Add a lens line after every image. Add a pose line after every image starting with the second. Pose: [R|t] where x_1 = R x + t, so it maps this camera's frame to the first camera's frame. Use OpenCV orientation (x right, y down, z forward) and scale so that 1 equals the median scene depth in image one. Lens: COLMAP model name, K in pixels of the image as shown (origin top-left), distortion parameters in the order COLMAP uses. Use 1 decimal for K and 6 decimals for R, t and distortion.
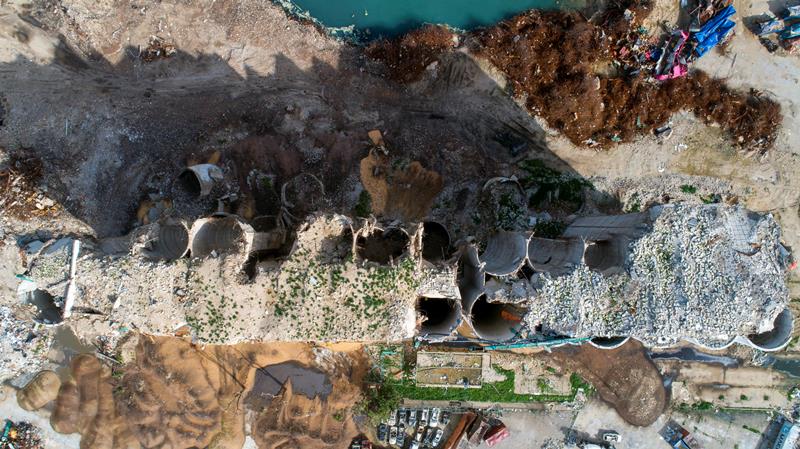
lens RADIAL K [[542.6, 0, 400.0], [0, 542.6, 224.5], [0, 0, 1]] dist [-0.009443, -0.000442]
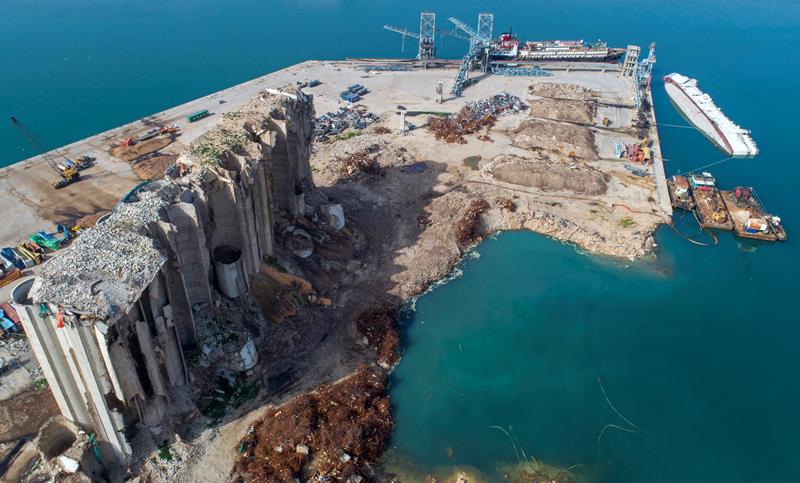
lens RADIAL K [[624.2, 0, 400.0], [0, 624.2, 241.5], [0, 0, 1]] dist [-0.005119, -0.000577]
pose [[-0.239673, 0.532917, -0.811515, 1.058270], [-0.970413, -0.156670, 0.183718, -0.591943], [-0.029233, 0.831537, 0.554700, 0.046683]]
